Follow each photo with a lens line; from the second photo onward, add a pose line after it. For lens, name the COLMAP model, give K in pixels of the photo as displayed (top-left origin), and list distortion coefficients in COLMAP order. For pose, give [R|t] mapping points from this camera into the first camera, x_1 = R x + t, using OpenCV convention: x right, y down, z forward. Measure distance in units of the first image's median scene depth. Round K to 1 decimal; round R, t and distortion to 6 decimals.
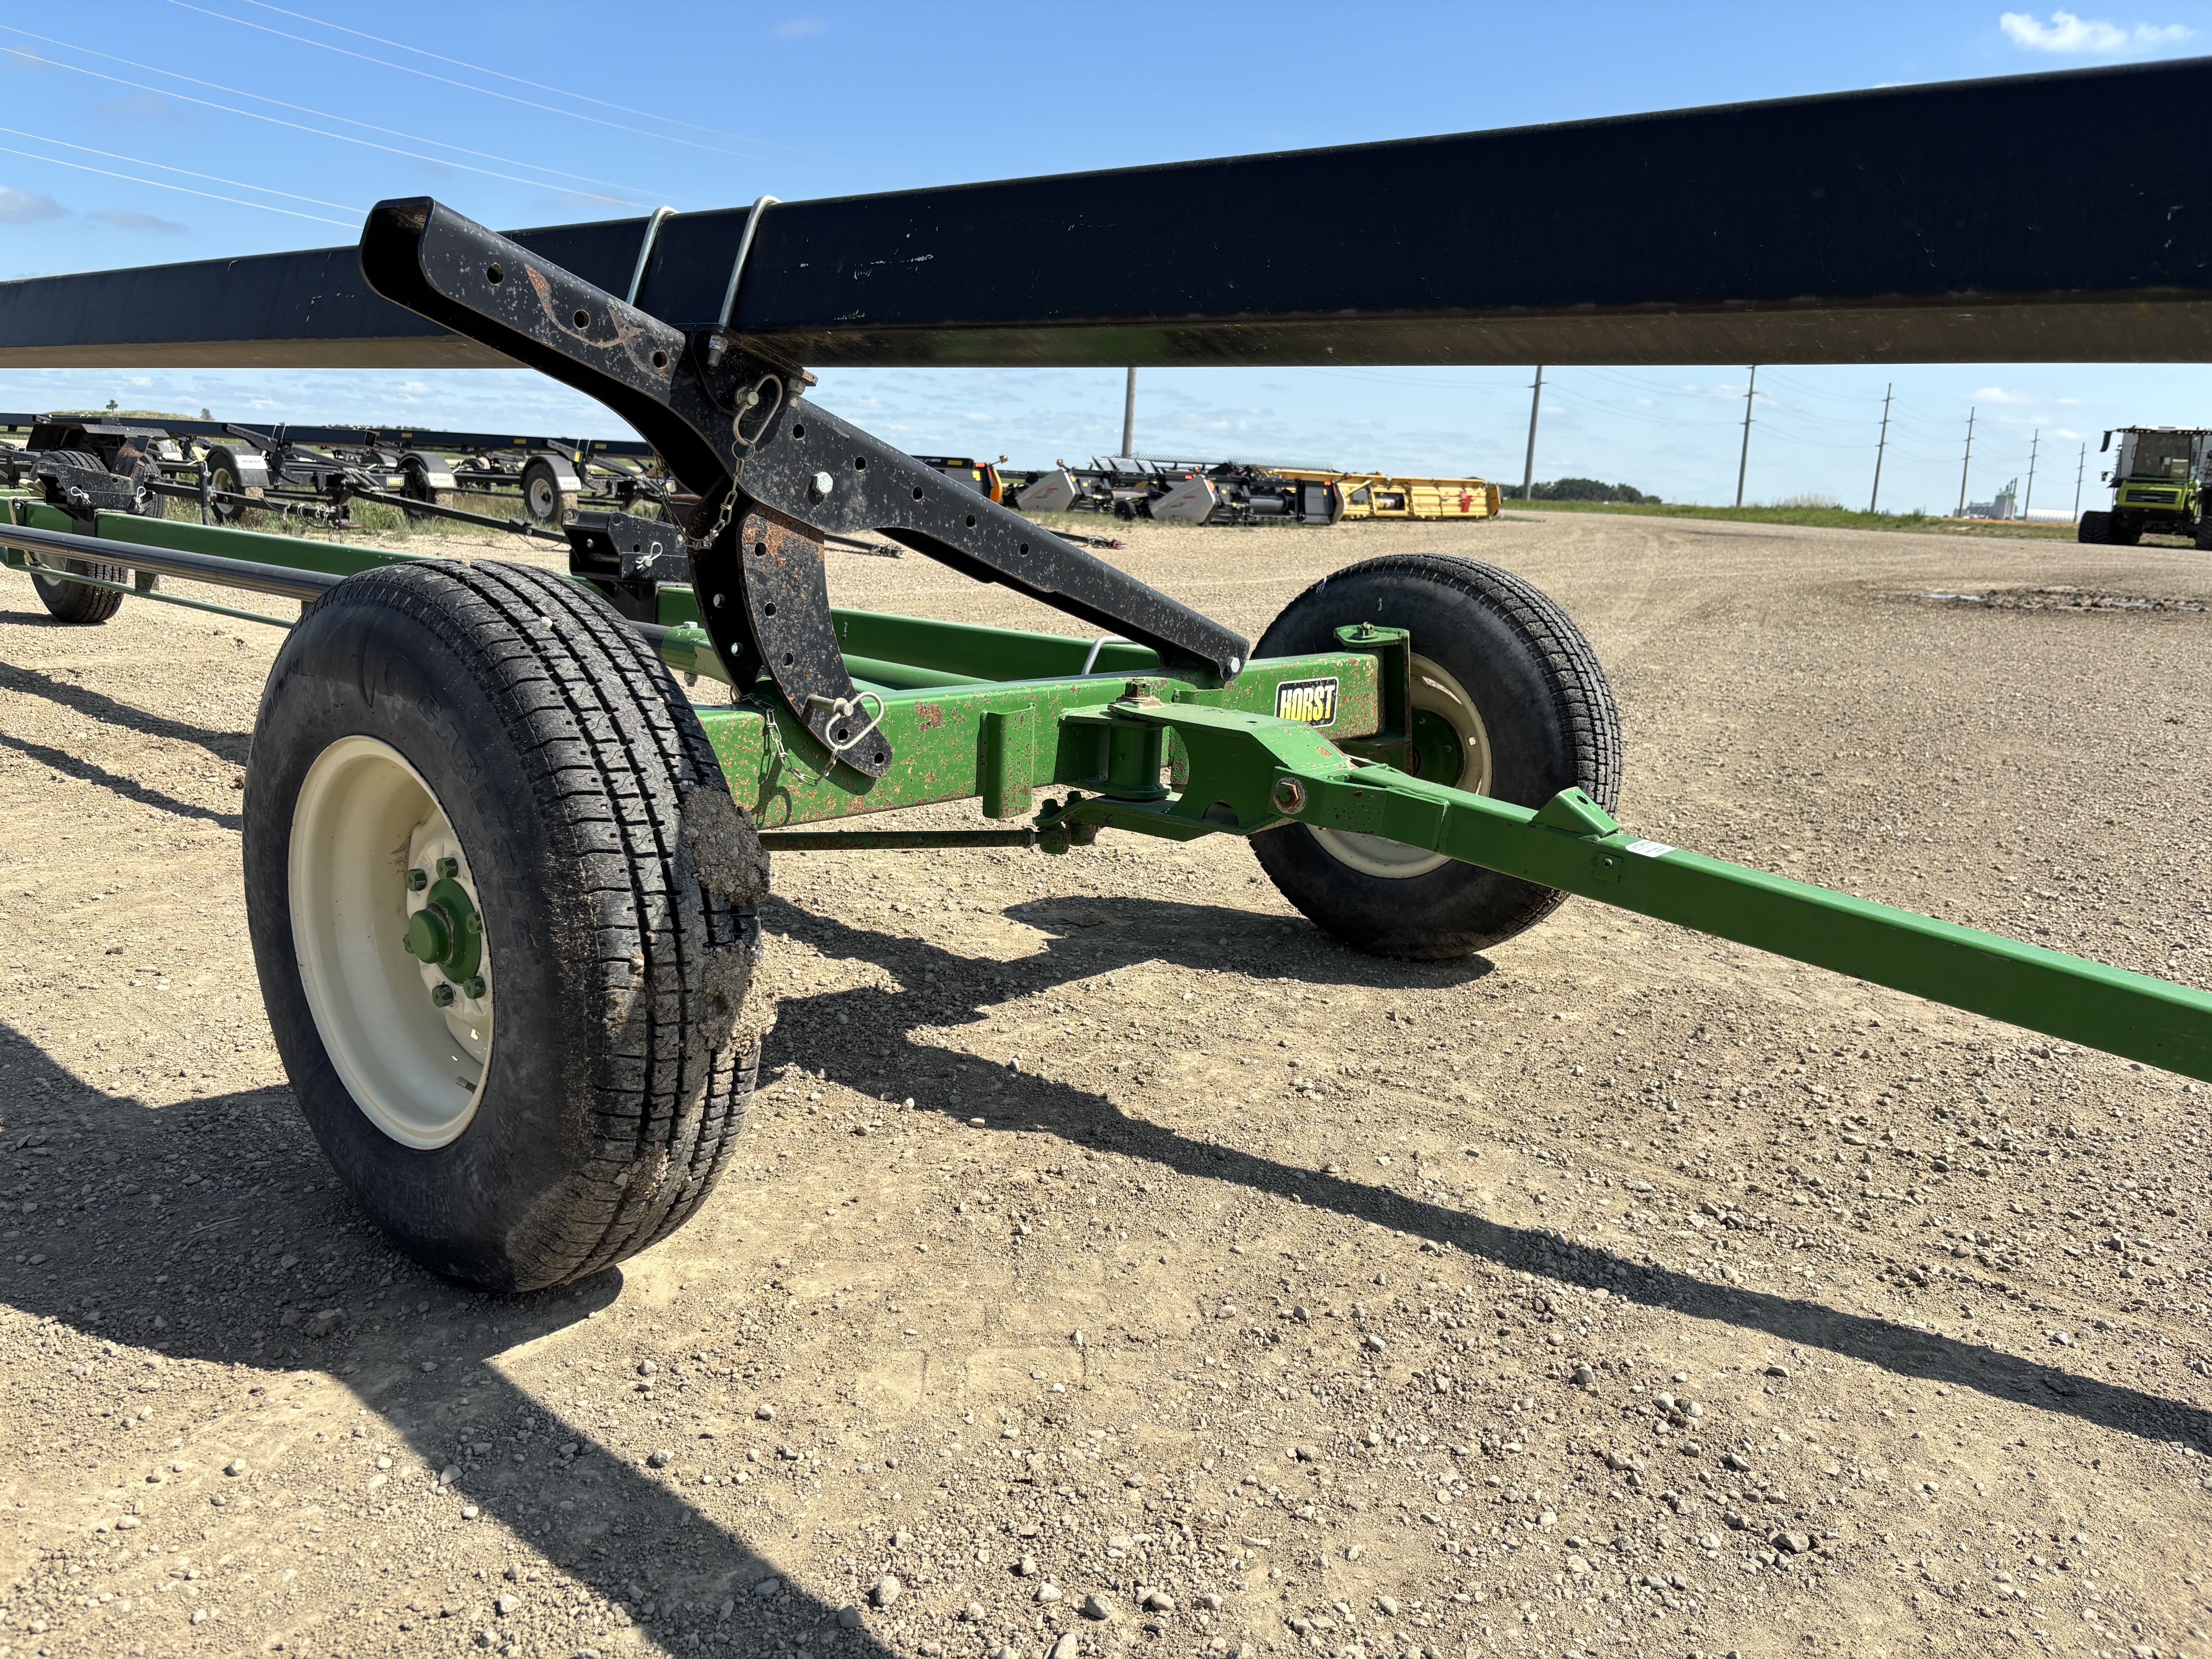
lens RADIAL K [[1689.3, 0, 1104.1], [0, 1689.3, 832.3], [0, 0, 1]] dist [-0.030075, 0.011262]
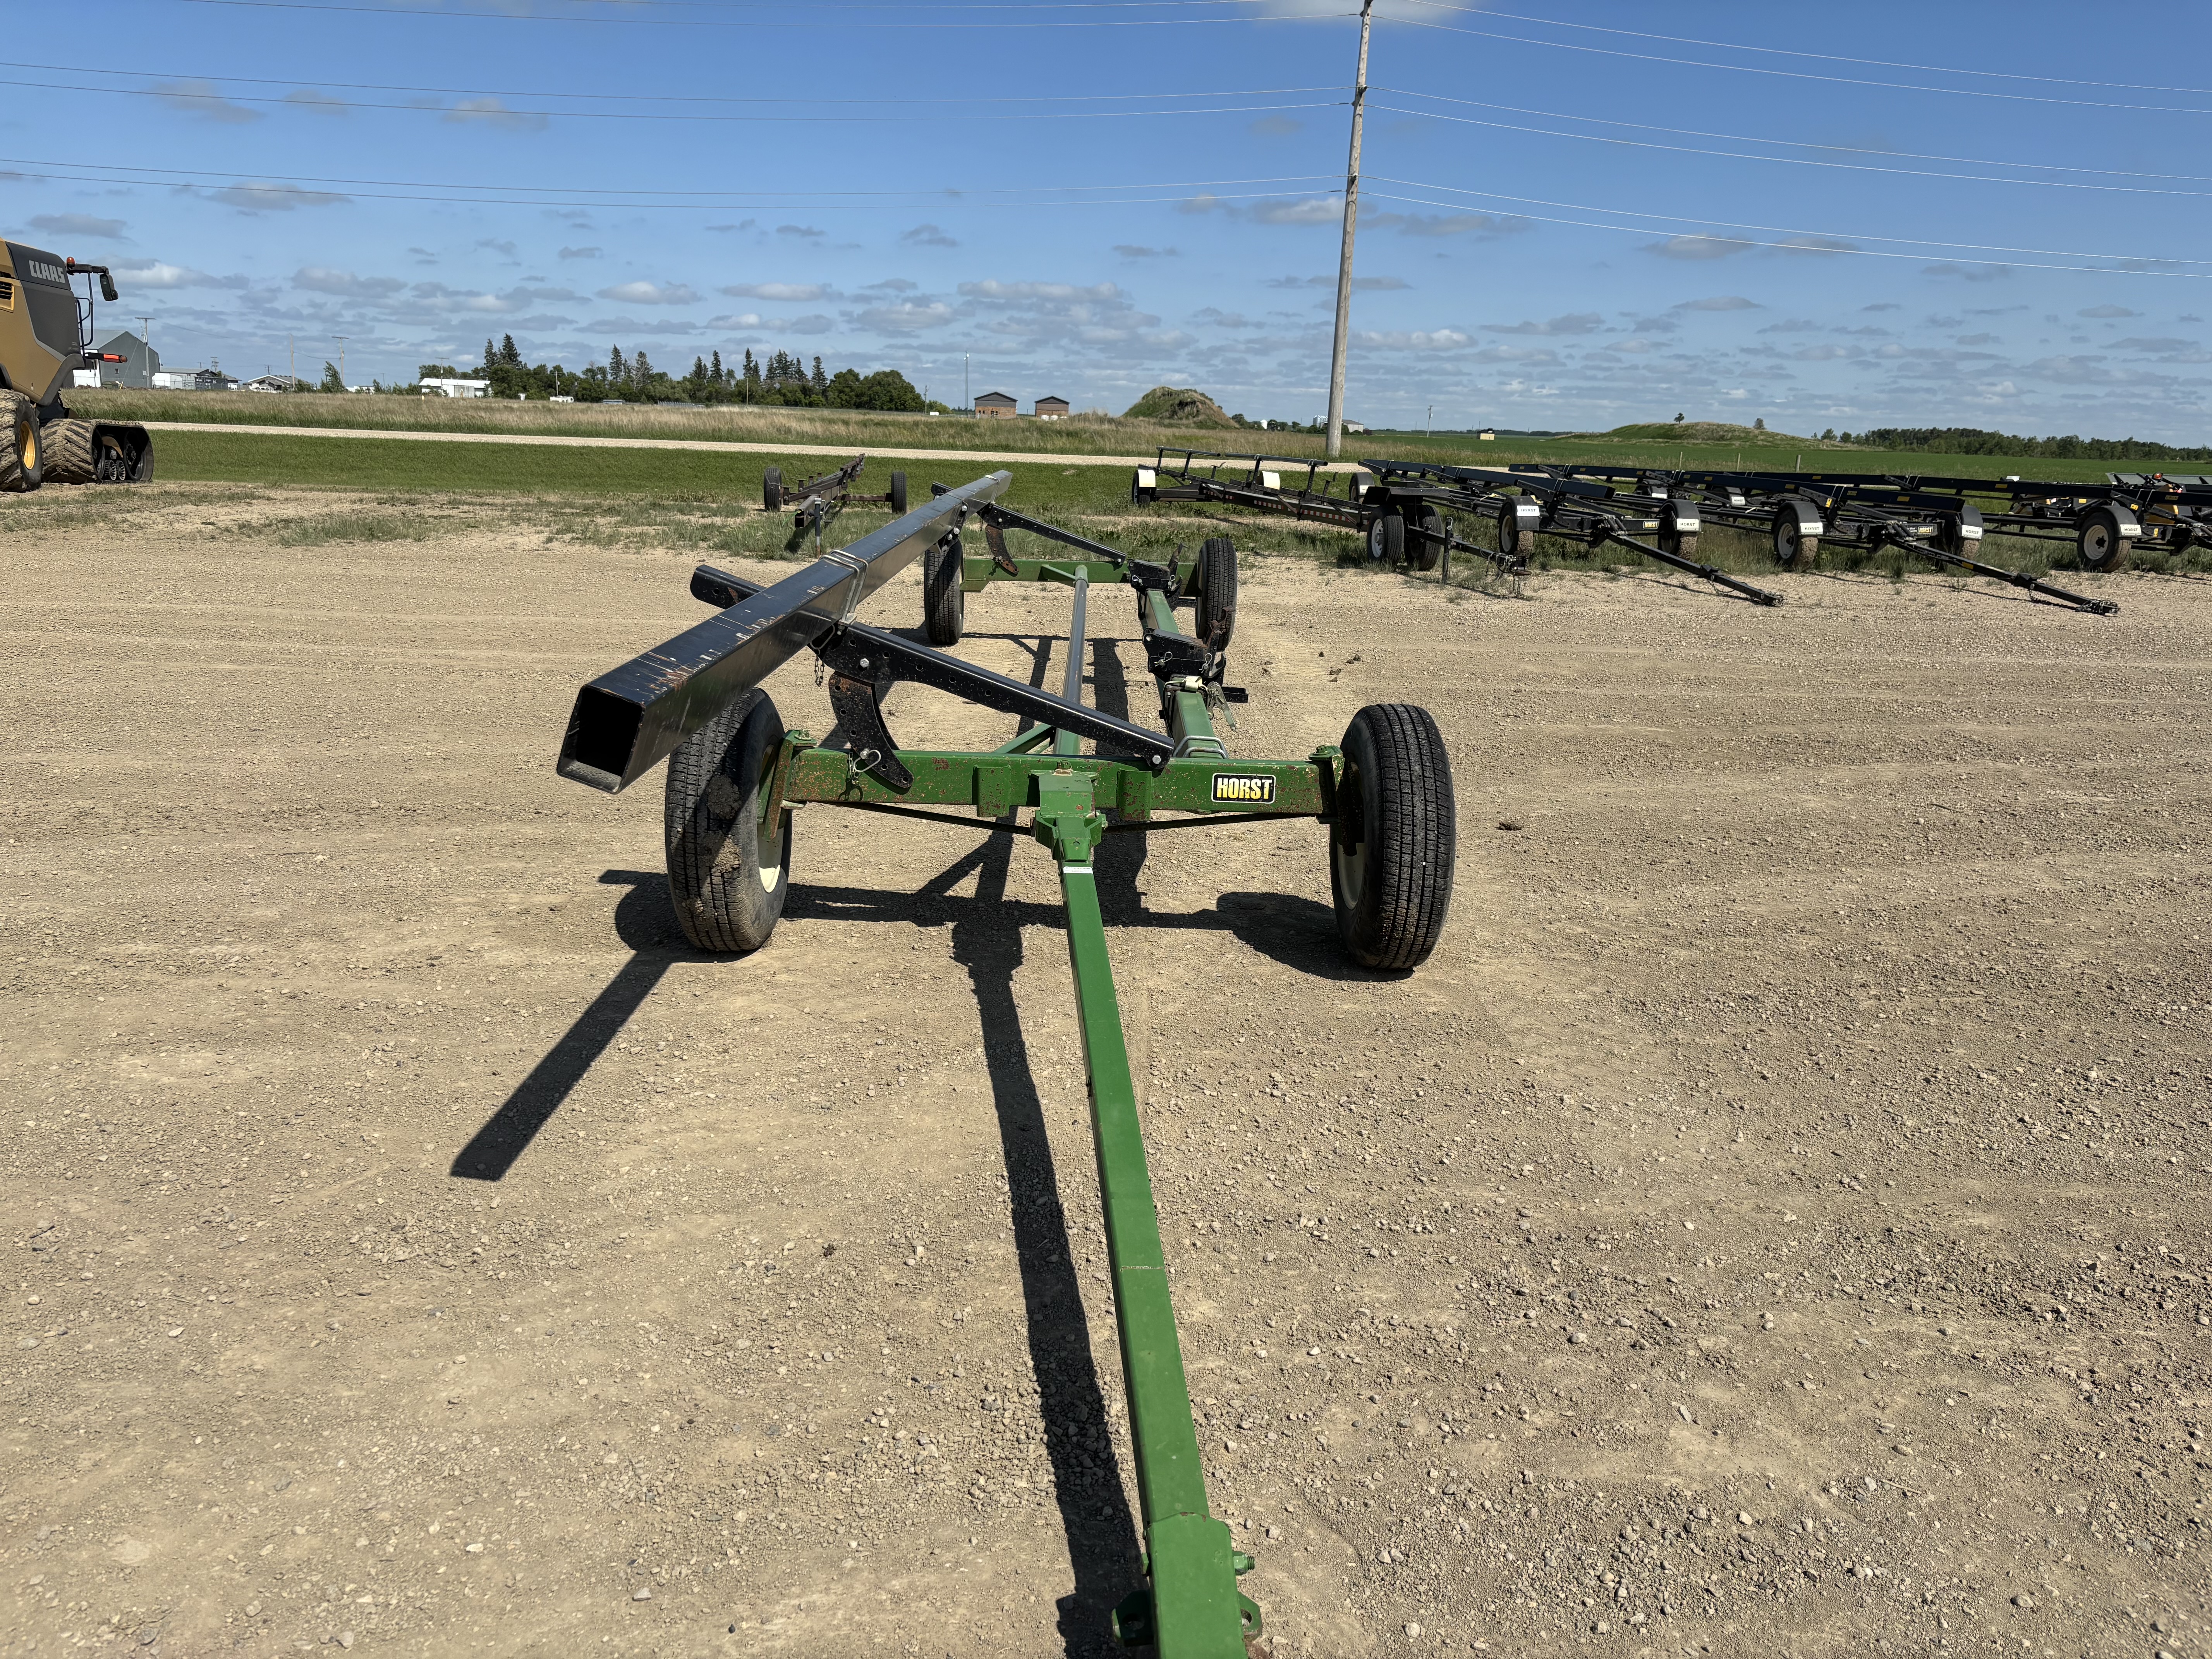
lens RADIAL K [[1689.3, 0, 1109.2], [0, 1689.3, 829.5], [0, 0, 1]] dist [-0.030075, 0.011262]
pose [[0.635389, 0.154642, -0.756549, 1.253562], [-0.152216, 0.985601, 0.073623, -0.132095], [0.757041, 0.068380, 0.649780, -0.191052]]
